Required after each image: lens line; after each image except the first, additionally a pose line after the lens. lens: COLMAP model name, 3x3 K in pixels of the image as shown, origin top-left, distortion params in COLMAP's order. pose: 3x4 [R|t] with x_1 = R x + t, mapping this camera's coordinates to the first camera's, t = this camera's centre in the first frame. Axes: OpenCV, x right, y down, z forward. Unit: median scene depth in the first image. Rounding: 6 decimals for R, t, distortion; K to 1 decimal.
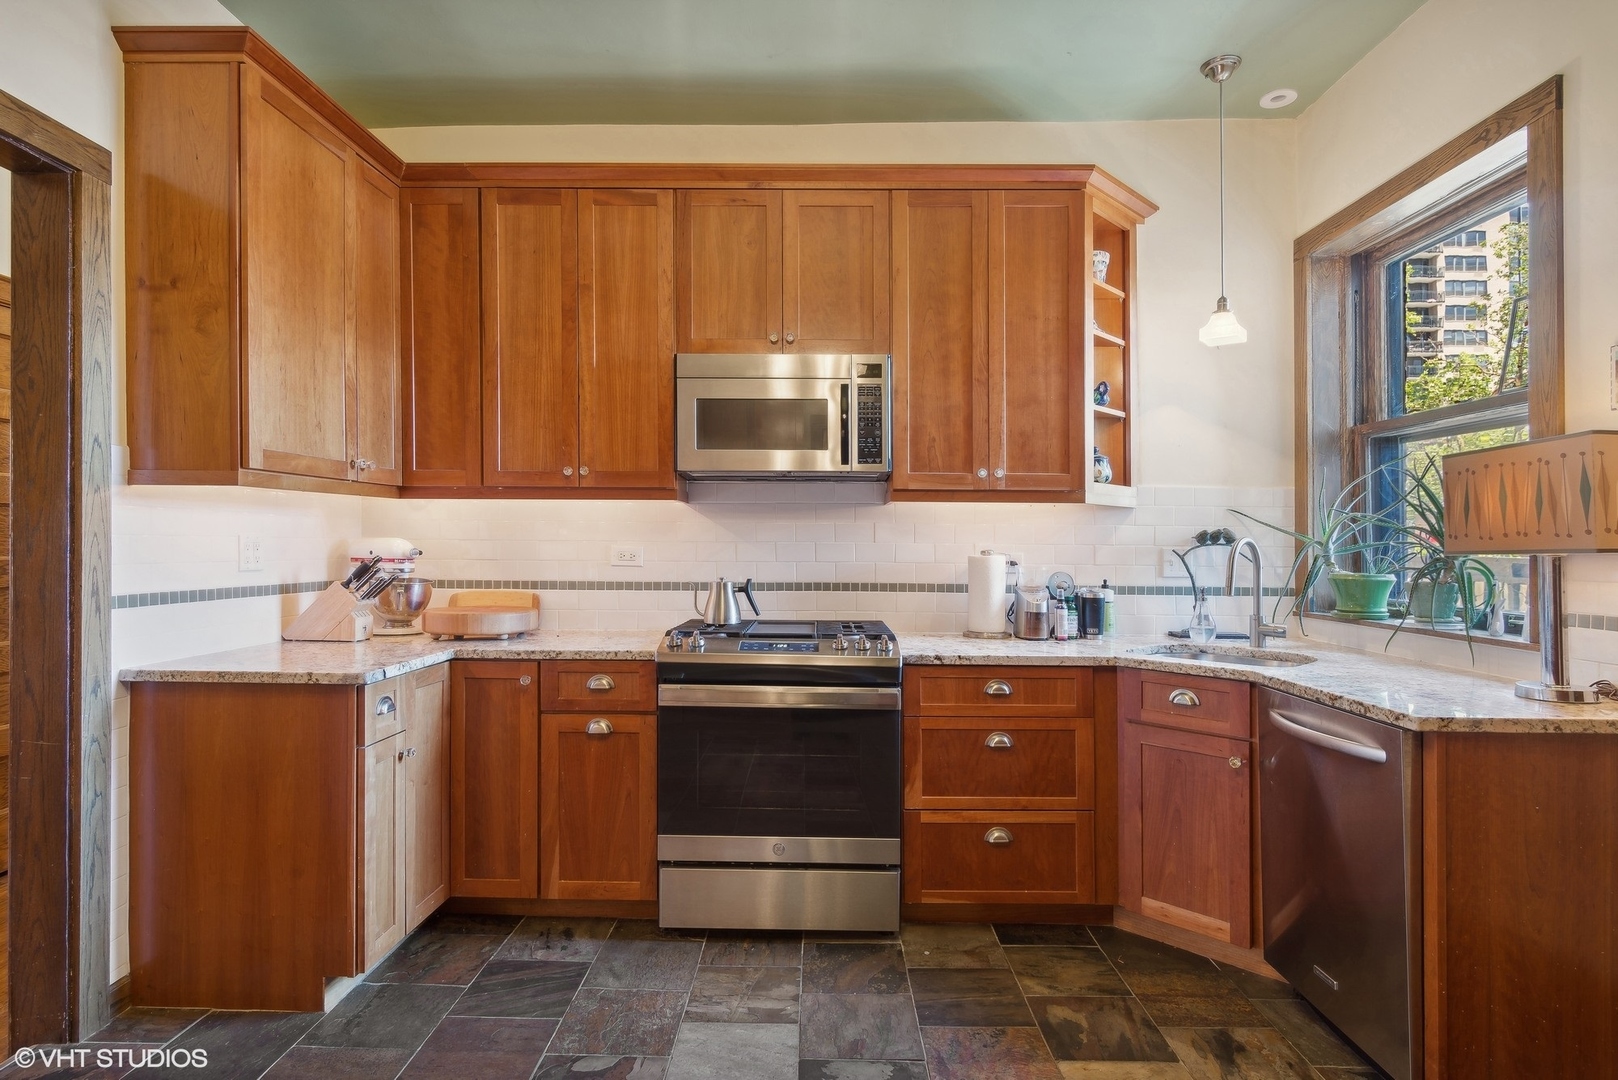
lens RADIAL K [[887.2, 0, 817.0], [0, 887.2, 538.5], [0, 0, 1]] dist [0.031774, -0.000279]
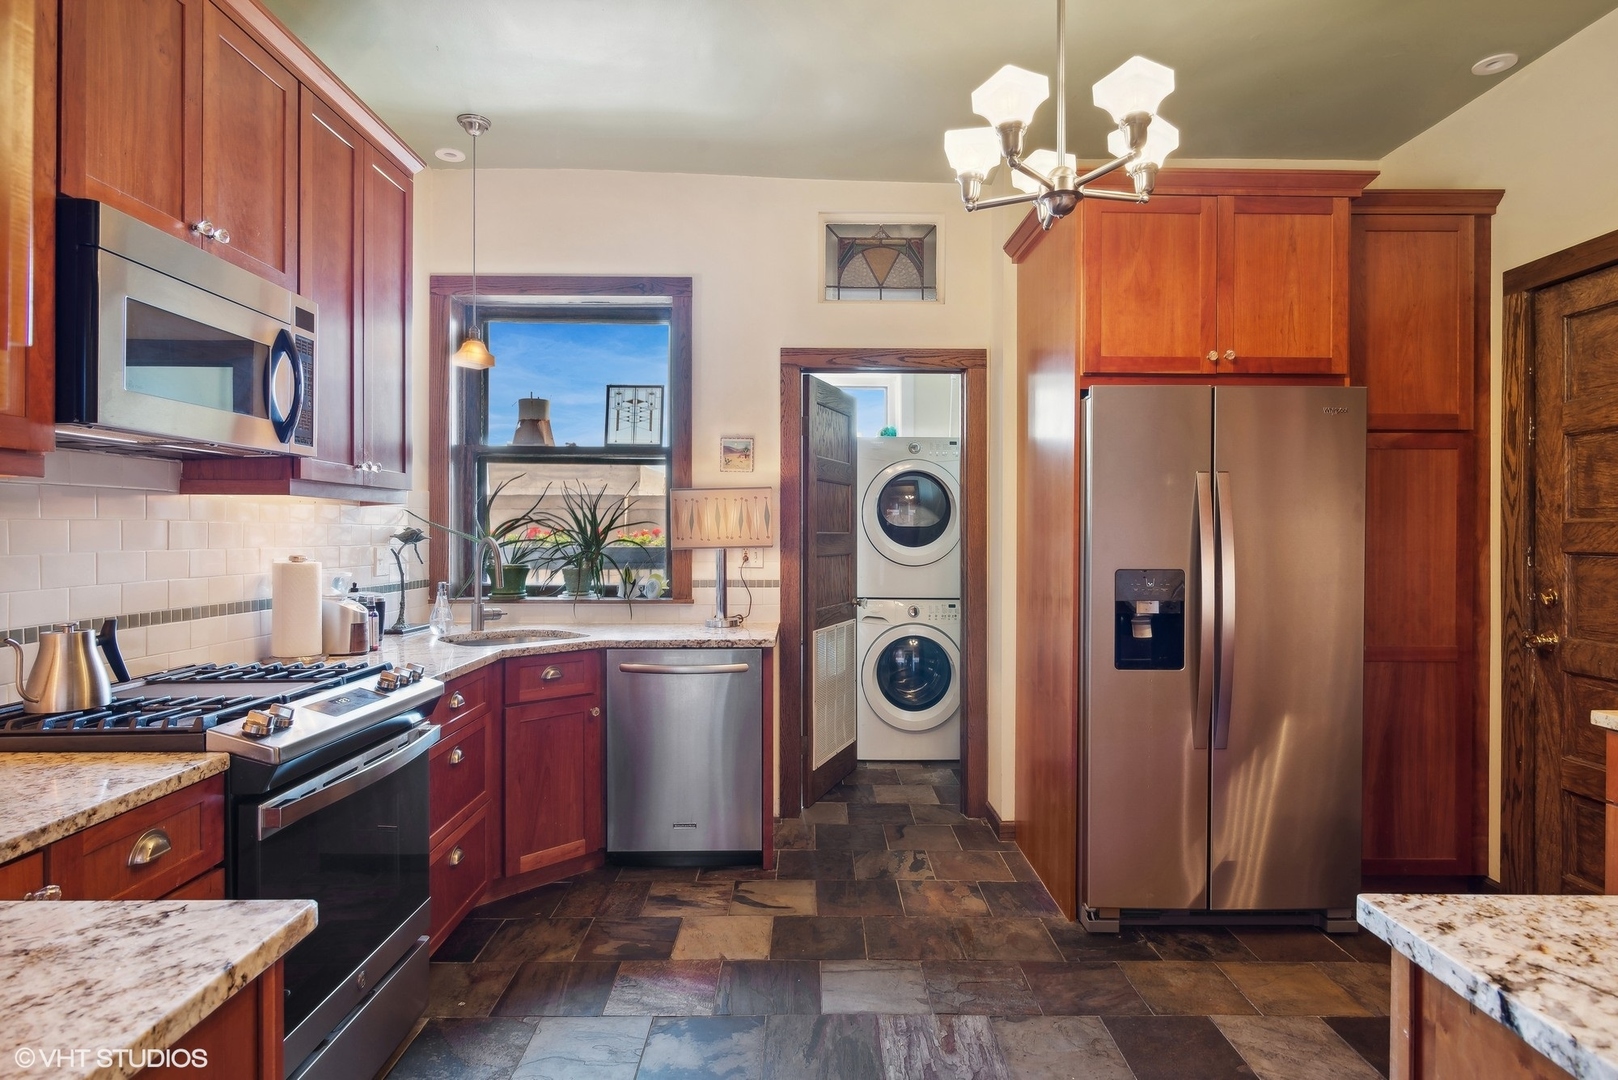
lens RADIAL K [[887.2, 0, 817.0], [0, 887.2, 538.5], [0, 0, 1]] dist [0.031774, -0.000279]
pose [[-0.017654, -0.013268, 0.999756, -0.758583], [-0.009926, 0.999865, 0.013094, -0.021468], [-0.999795, -0.009693, -0.017784, 0.638223]]
